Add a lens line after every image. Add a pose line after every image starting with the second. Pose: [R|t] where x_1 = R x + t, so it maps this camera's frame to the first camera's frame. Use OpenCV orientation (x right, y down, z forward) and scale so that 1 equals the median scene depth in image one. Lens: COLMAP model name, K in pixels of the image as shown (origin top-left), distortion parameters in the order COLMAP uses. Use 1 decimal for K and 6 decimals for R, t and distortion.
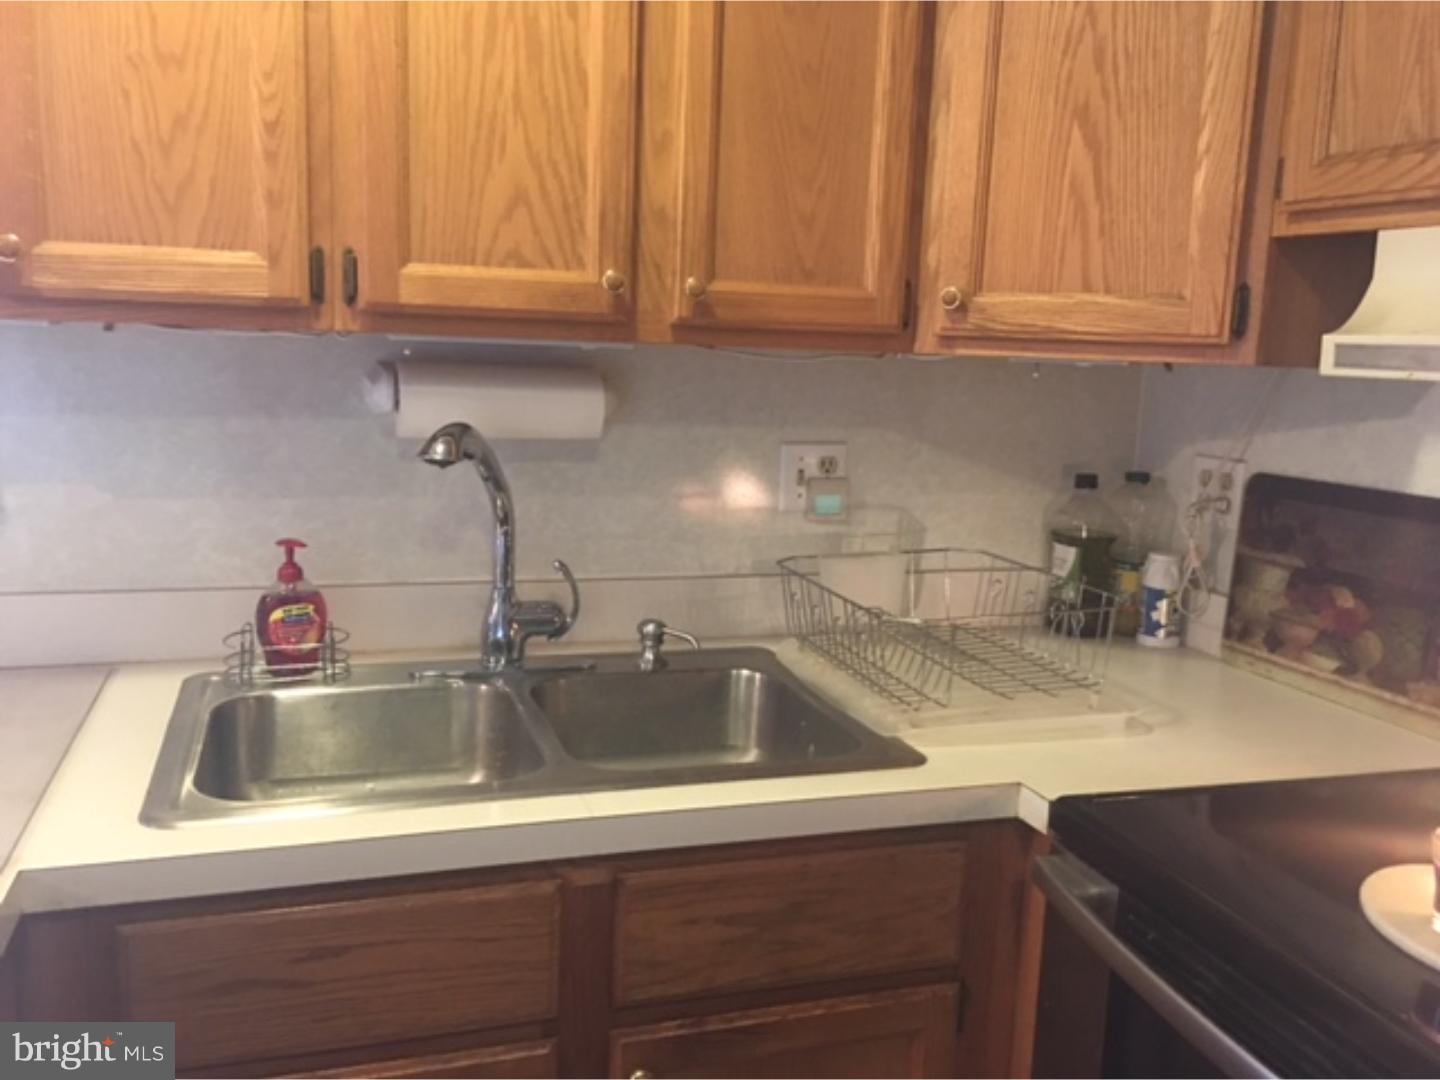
lens RADIAL K [[1231.0, 0, 716.8], [0, 1231.0, 533.2], [0, 0, 1]] dist [0.067269, -0.093185]
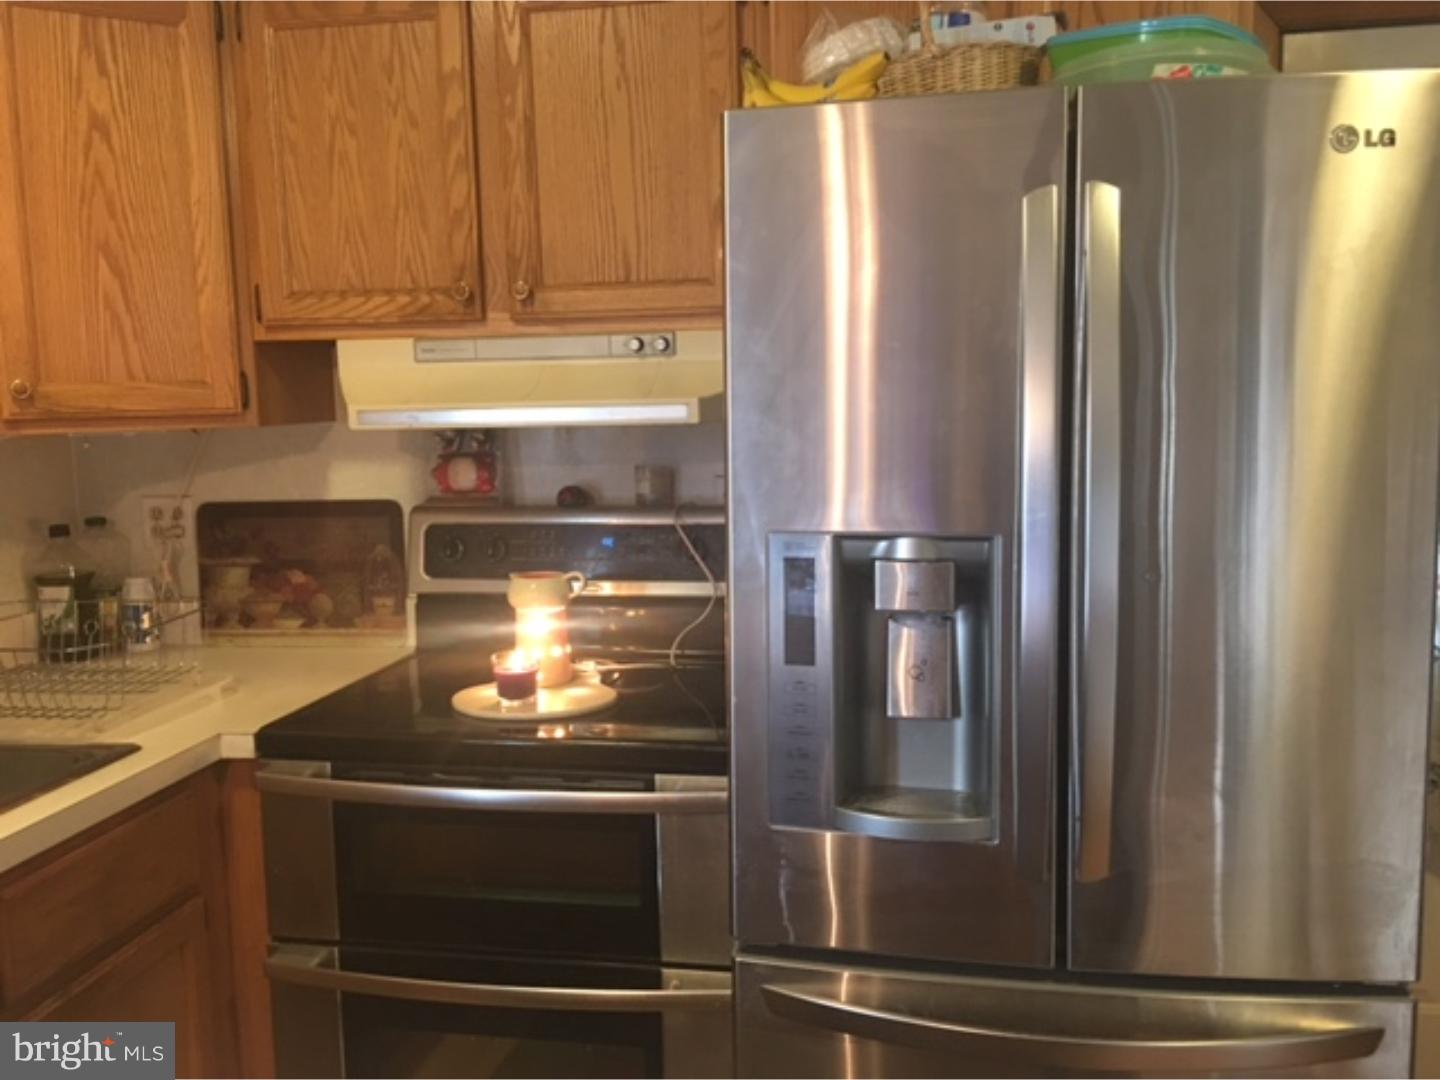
lens RADIAL K [[1231.0, 0, 719.9], [0, 1231.0, 530.8], [0, 0, 1]] dist [0.067269, -0.093185]
pose [[0.468824, -0.151584, 0.870187, -0.591514], [0.179835, 0.980911, 0.073983, -0.021946], [-0.864791, 0.121806, 0.487135, -0.174476]]
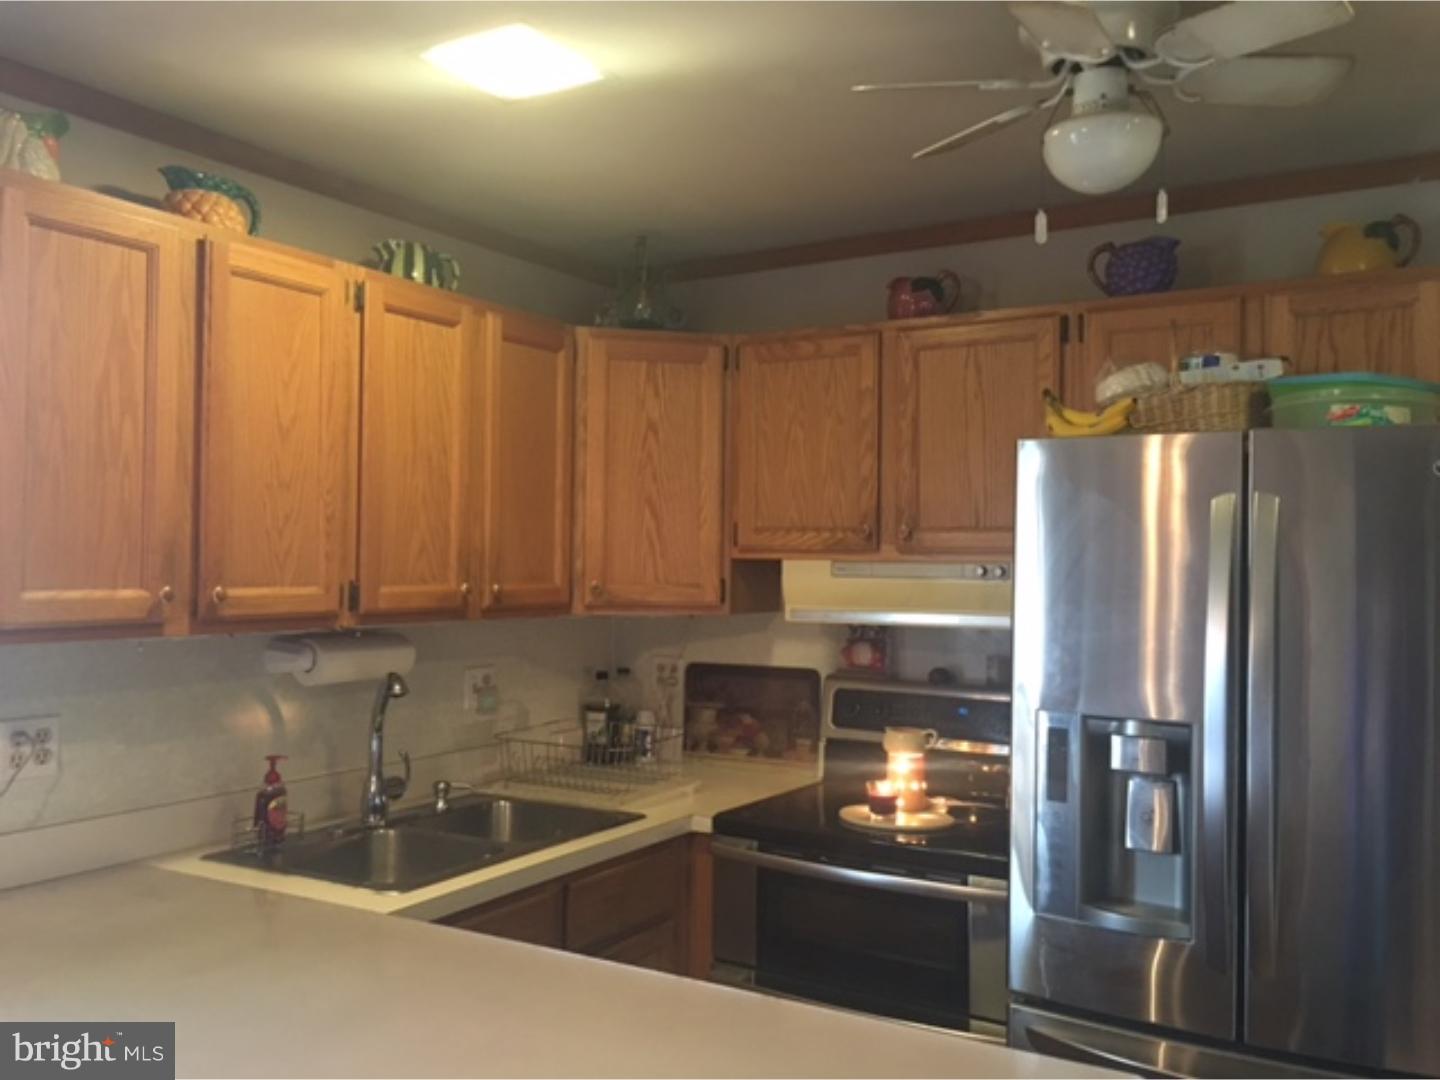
lens RADIAL K [[1231.0, 0, 713.6], [0, 1231.0, 534.6], [0, 0, 1]] dist [0.067269, -0.093185]
pose [[0.757792, -0.016517, 0.652287, -0.986396], [0.120363, 0.986062, -0.114863, -0.024717], [-0.641299, 0.165554, 0.749218, -0.633616]]
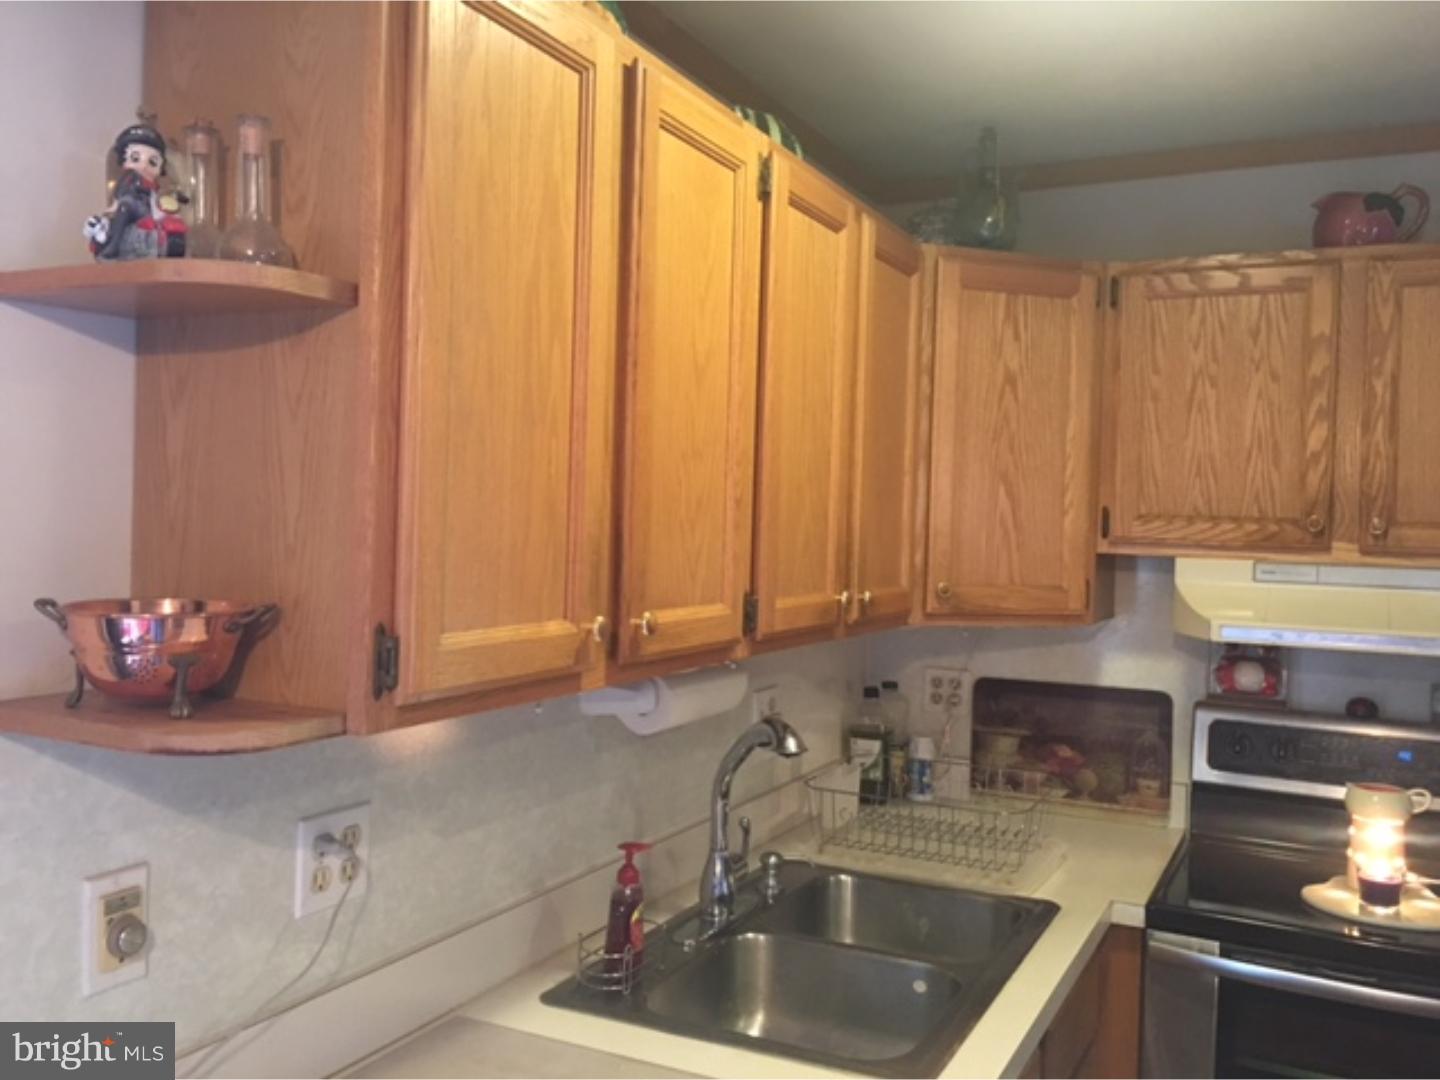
lens RADIAL K [[1231.0, 0, 725.5], [0, 1231.0, 532.8], [0, 0, 1]] dist [0.067269, -0.093185]
pose [[0.701466, -0.026024, 0.712228, -1.098166], [0.109479, 0.991407, -0.071600, -0.187437], [-0.704244, 0.128199, 0.698287, 0.138590]]
